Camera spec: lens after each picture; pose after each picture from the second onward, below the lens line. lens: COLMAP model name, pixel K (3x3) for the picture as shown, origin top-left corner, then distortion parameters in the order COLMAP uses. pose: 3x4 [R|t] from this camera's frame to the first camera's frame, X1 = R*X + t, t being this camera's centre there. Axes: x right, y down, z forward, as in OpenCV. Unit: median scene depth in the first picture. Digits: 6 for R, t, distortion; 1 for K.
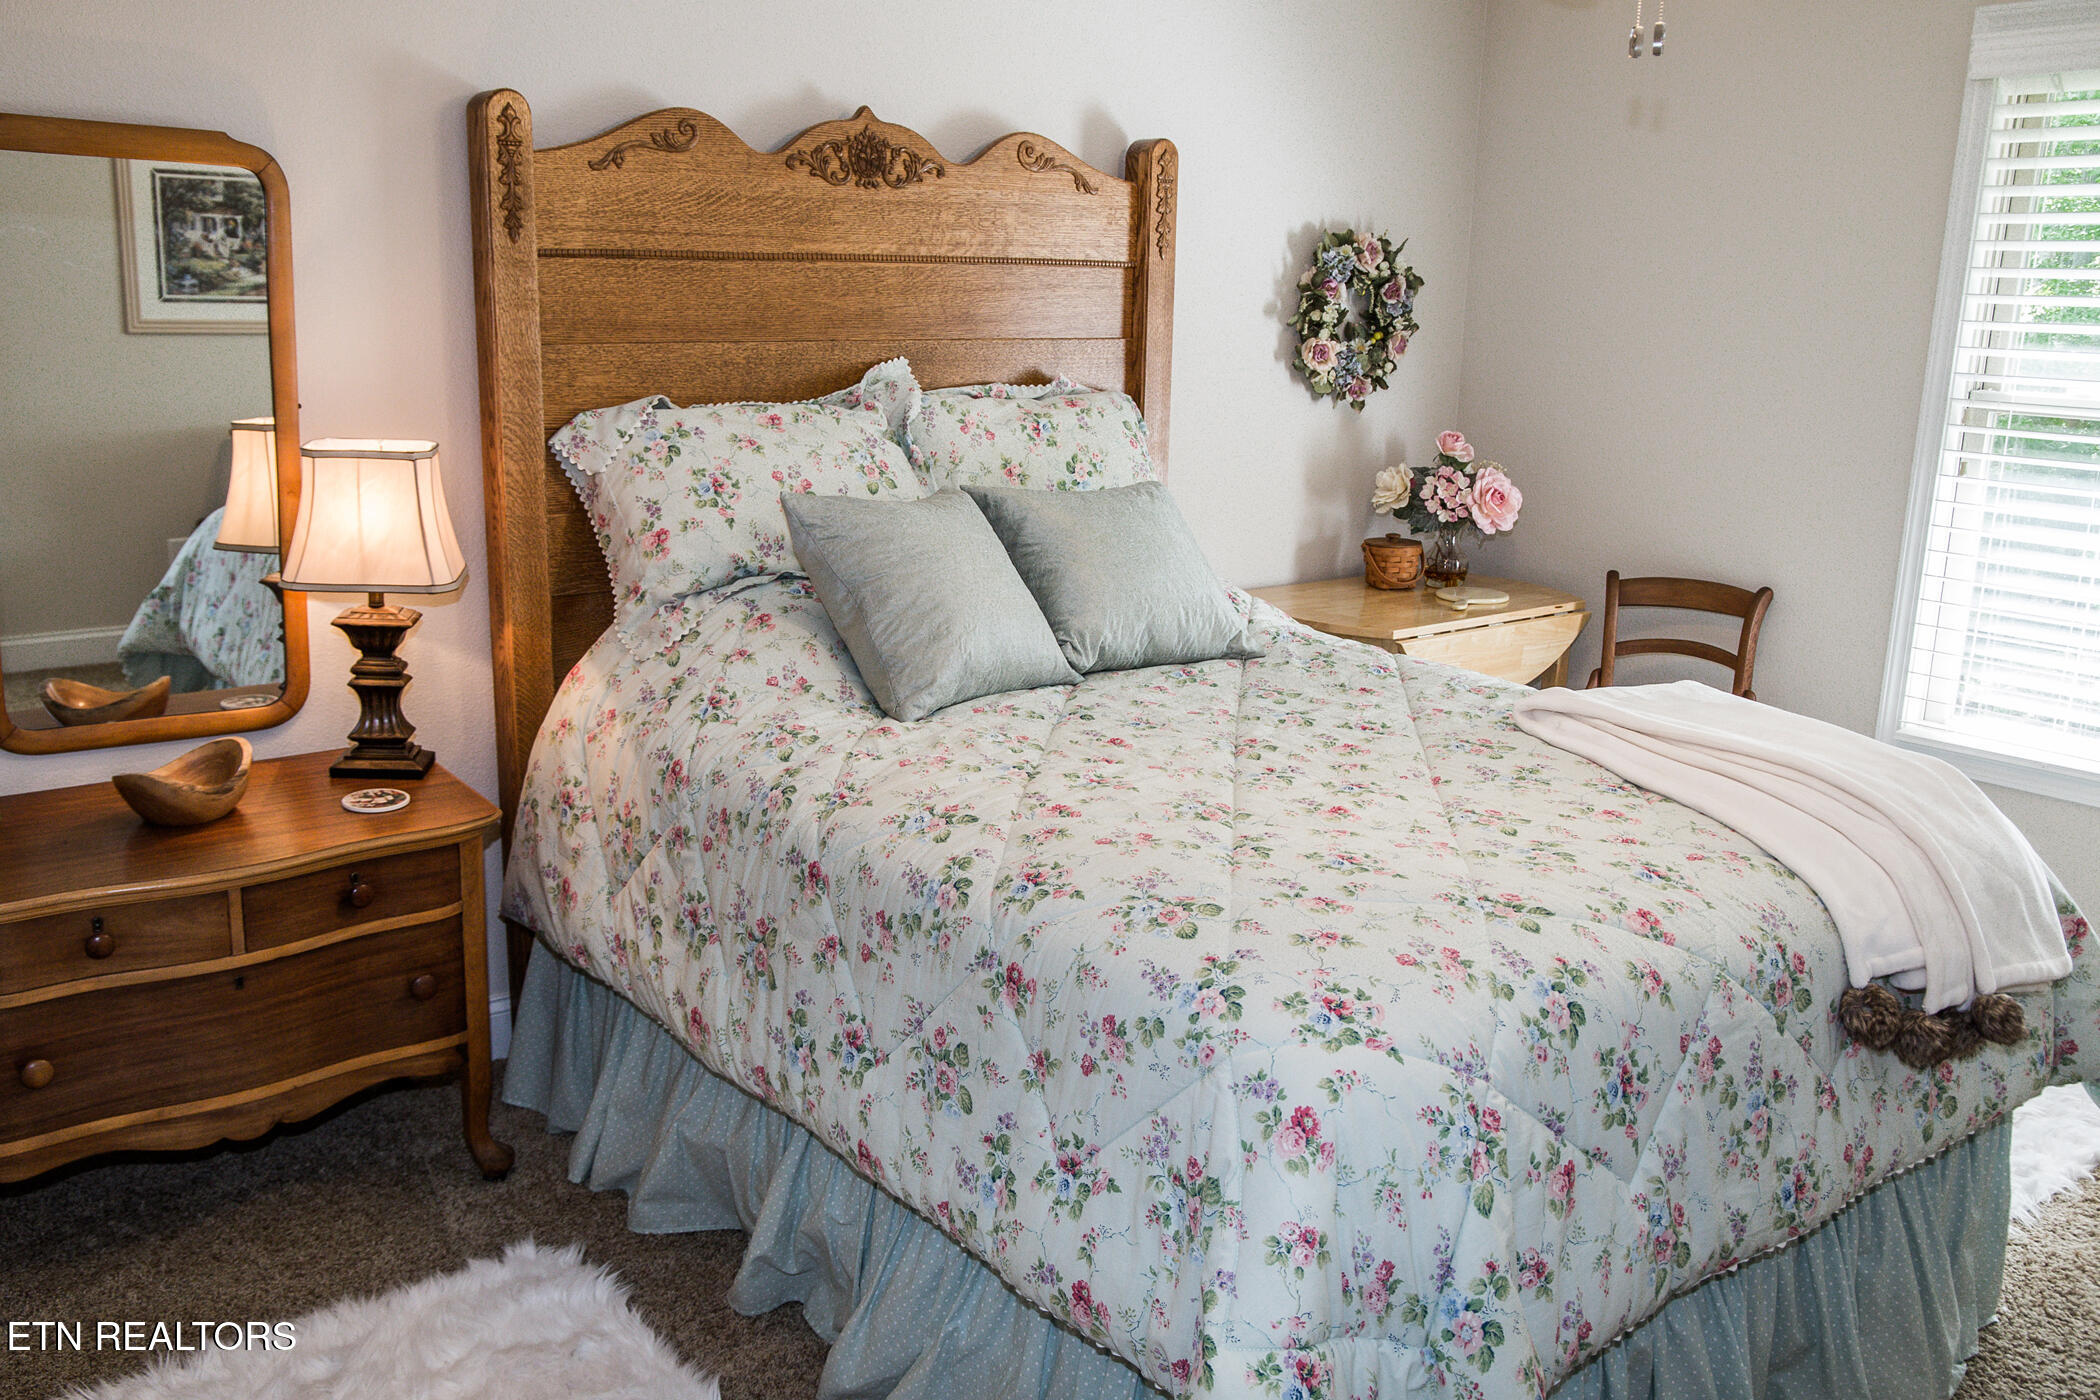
lens RADIAL K [[1787.3, 0, 1050.0], [0, 1787.3, 700.0], [0, 0, 1]] dist [-0.120699, 0.214401]
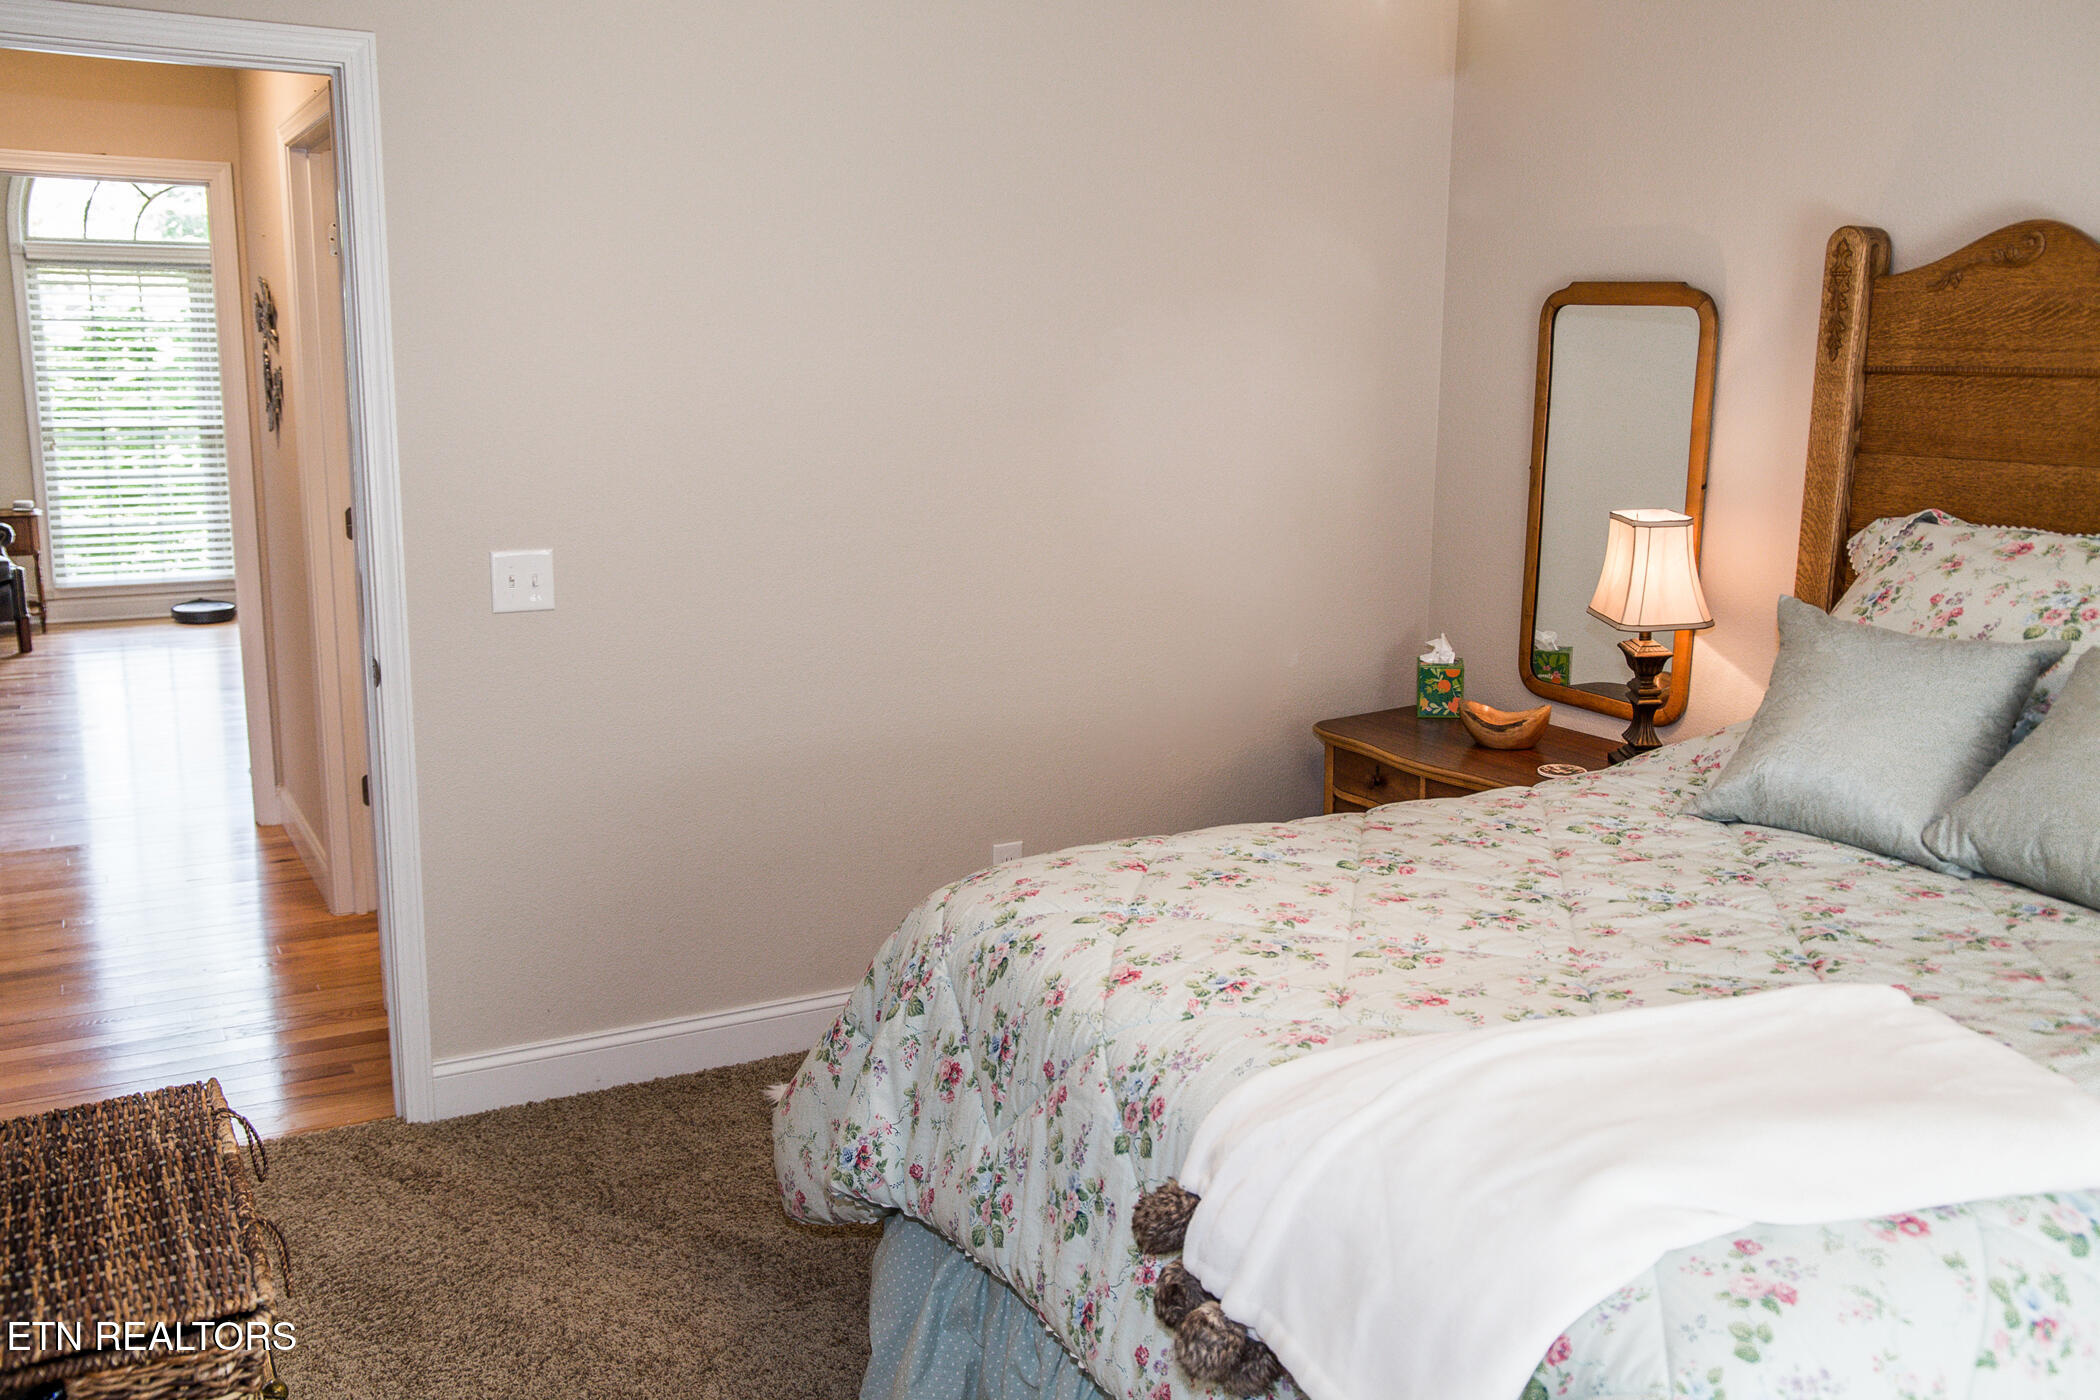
lens RADIAL K [[1787.3, 0, 1050.0], [0, 1787.3, 700.0], [0, 0, 1]] dist [-0.120699, 0.214401]
pose [[-0.138551, 0.173326, -0.975070, 0.869186], [-0.244913, 0.947988, 0.203313, -0.152542], [0.959594, 0.266977, -0.088895, 0.647257]]
